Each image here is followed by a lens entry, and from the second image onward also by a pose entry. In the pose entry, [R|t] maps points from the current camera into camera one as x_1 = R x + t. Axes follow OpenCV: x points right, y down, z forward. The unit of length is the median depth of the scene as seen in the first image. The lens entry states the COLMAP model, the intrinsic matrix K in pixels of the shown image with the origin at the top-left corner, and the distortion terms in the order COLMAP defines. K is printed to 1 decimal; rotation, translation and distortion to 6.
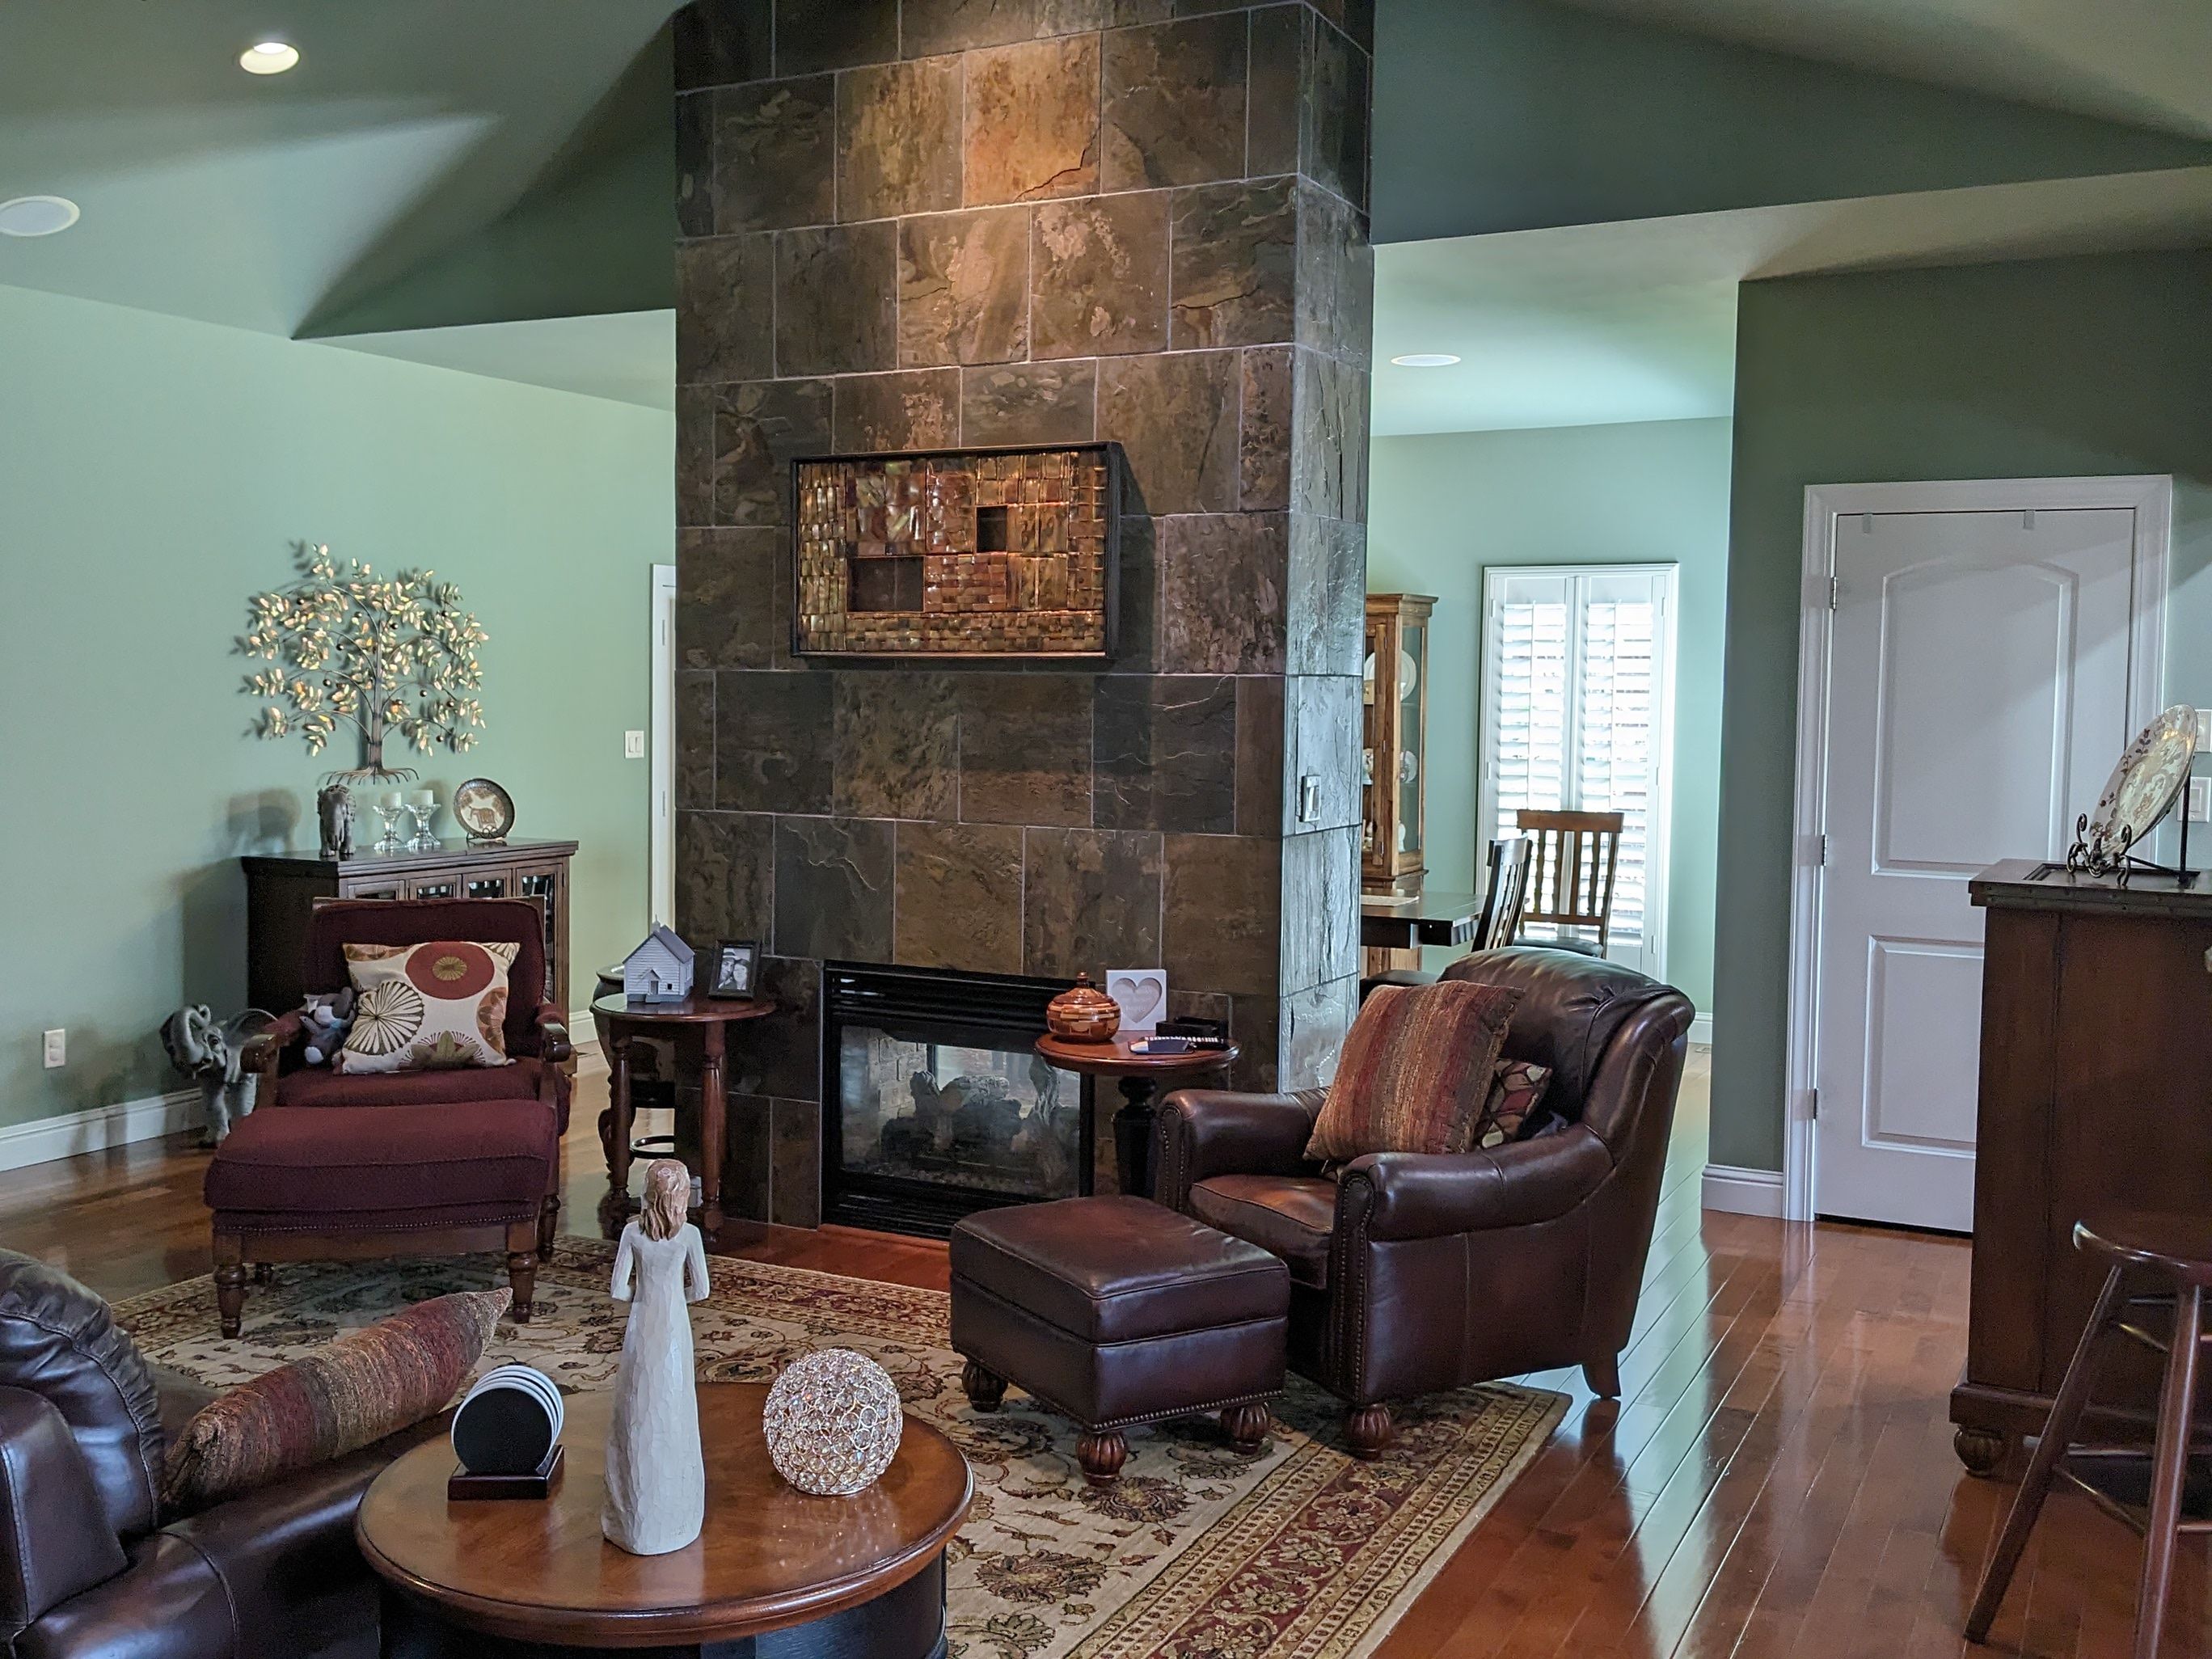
lens RADIAL K [[2143.7, 0, 1106.7], [0, 2143.7, 825.8], [0, 0, 1]] dist [0.062640, 0.000000]
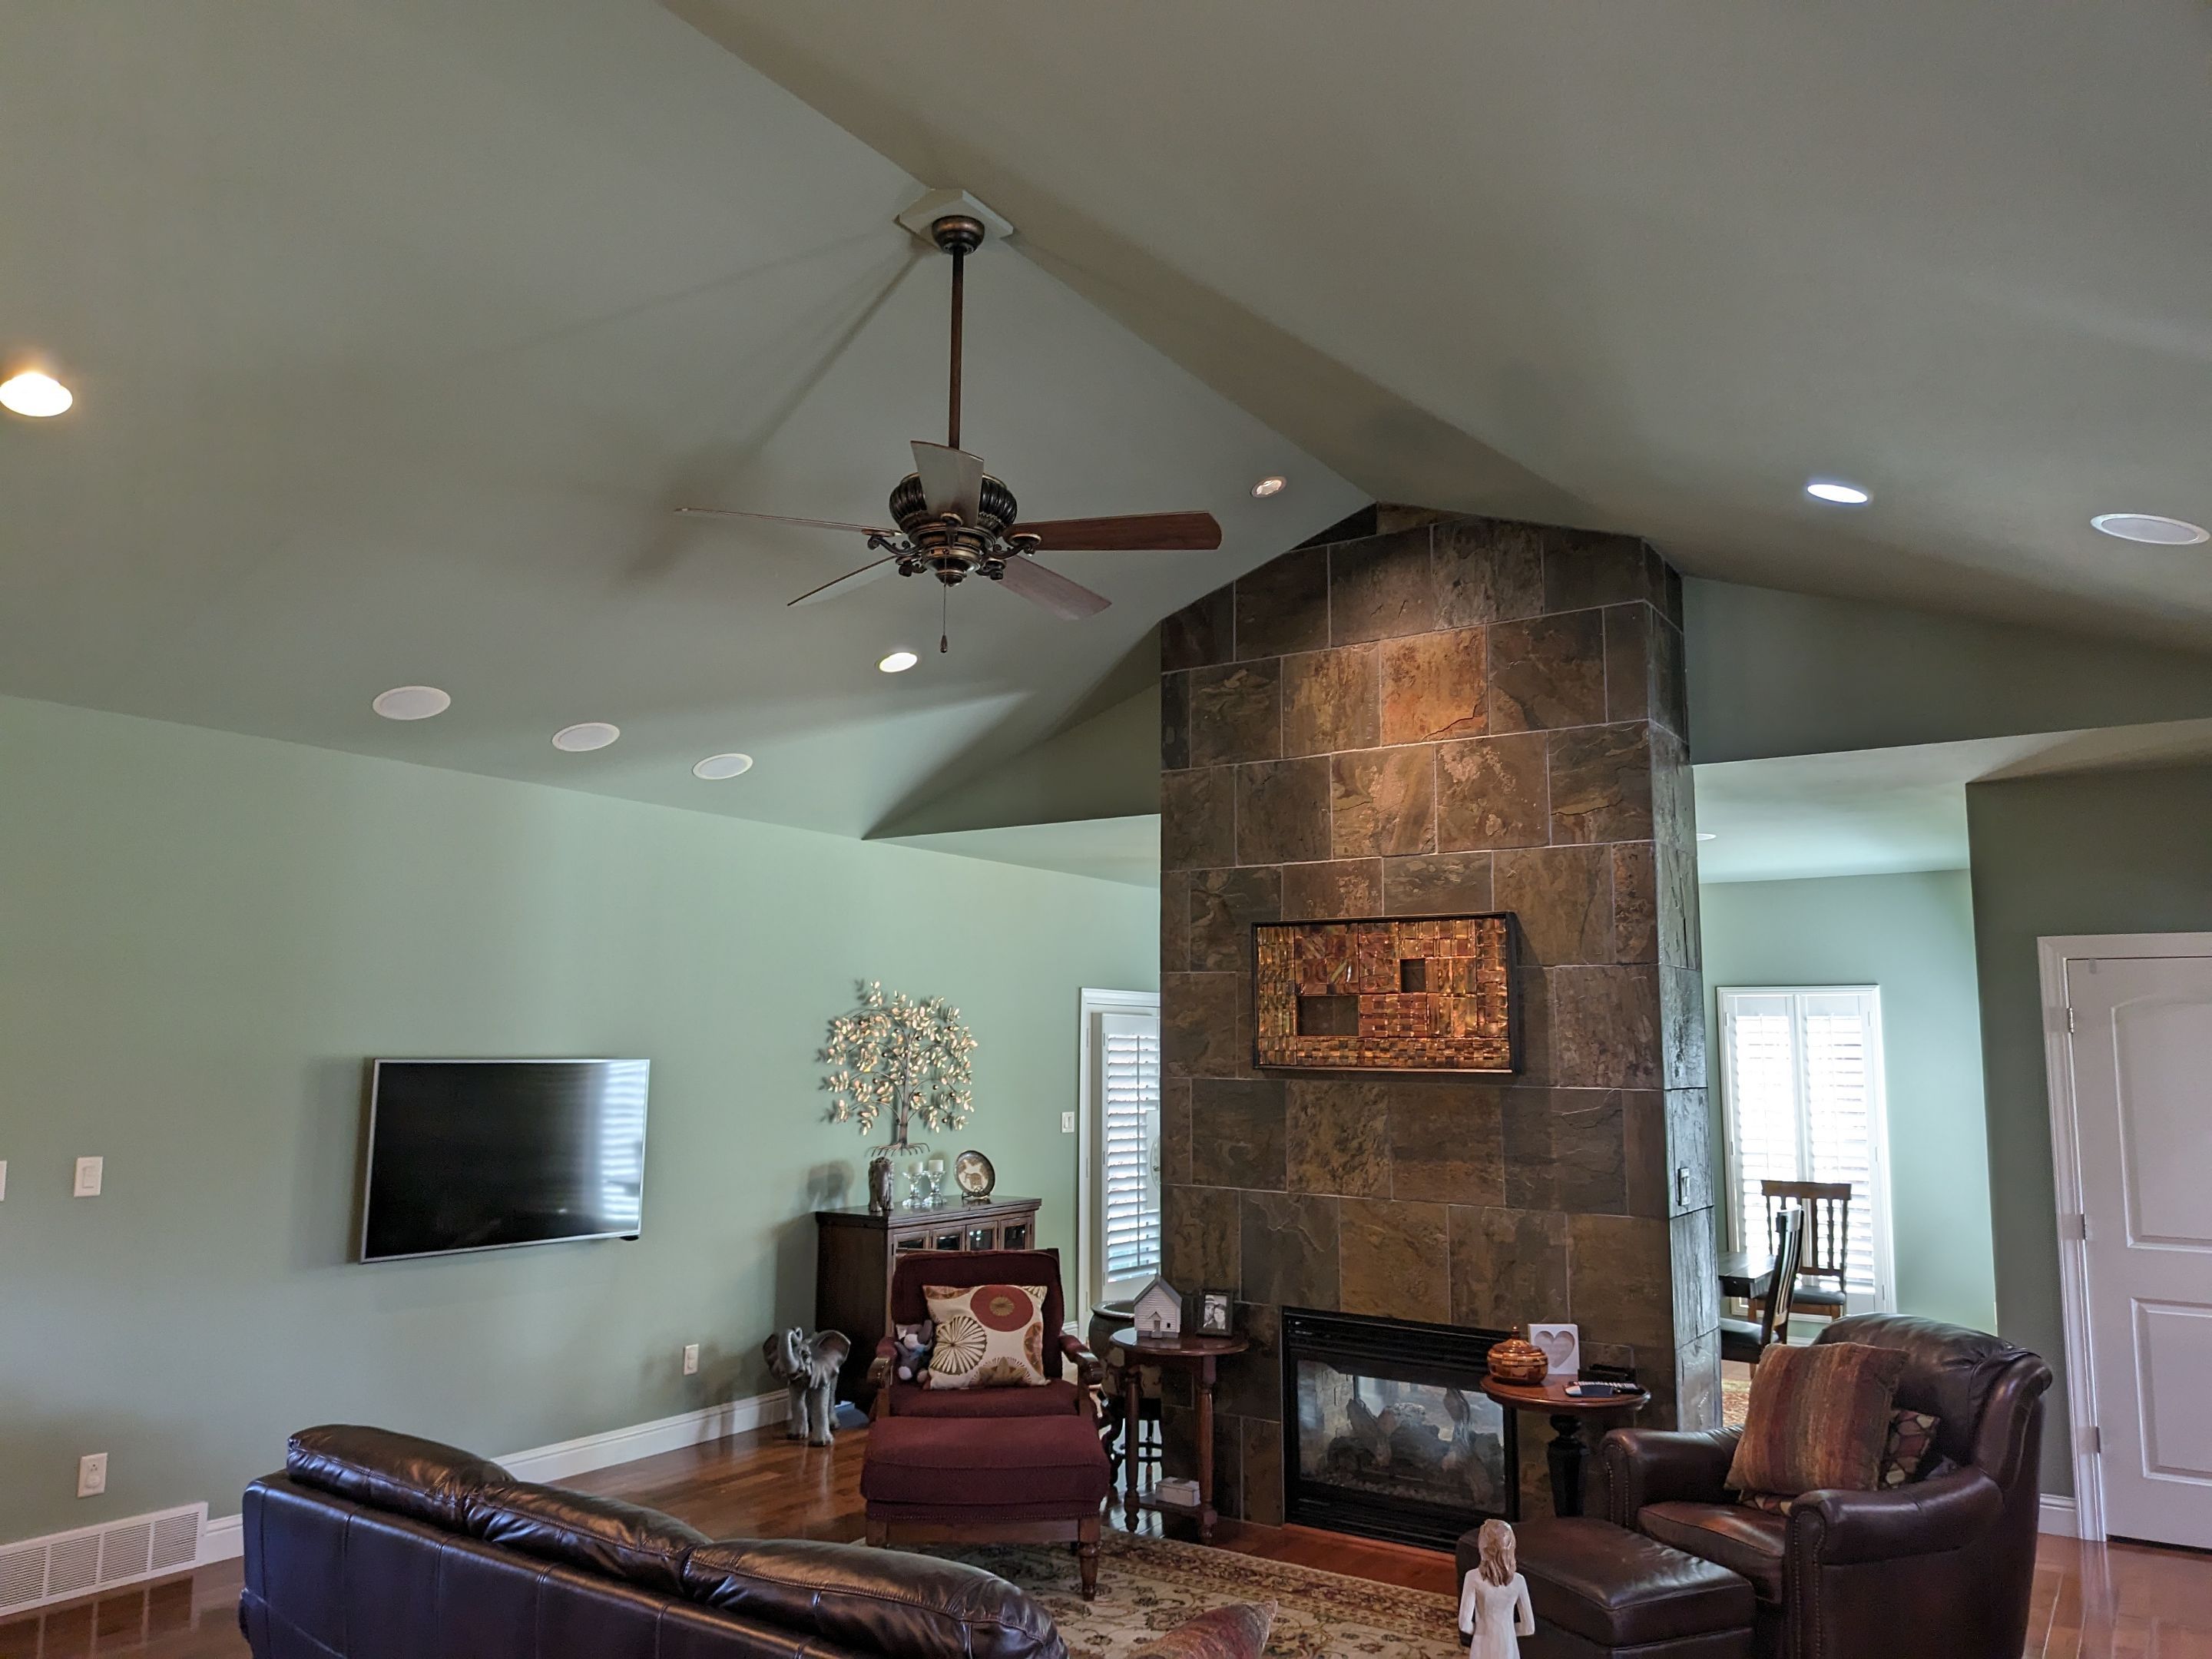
lens RADIAL K [[1622.8, 0, 1088.5], [0, 1622.8, 815.6], [0, 0, 1]] dist [0.029645, -0.066431]
pose [[0.991546, -0.019384, -0.128302, -0.119200], [-0.008044, 0.977693, -0.209883, -0.020565], [0.129508, 0.209141, 0.969272, -0.032104]]
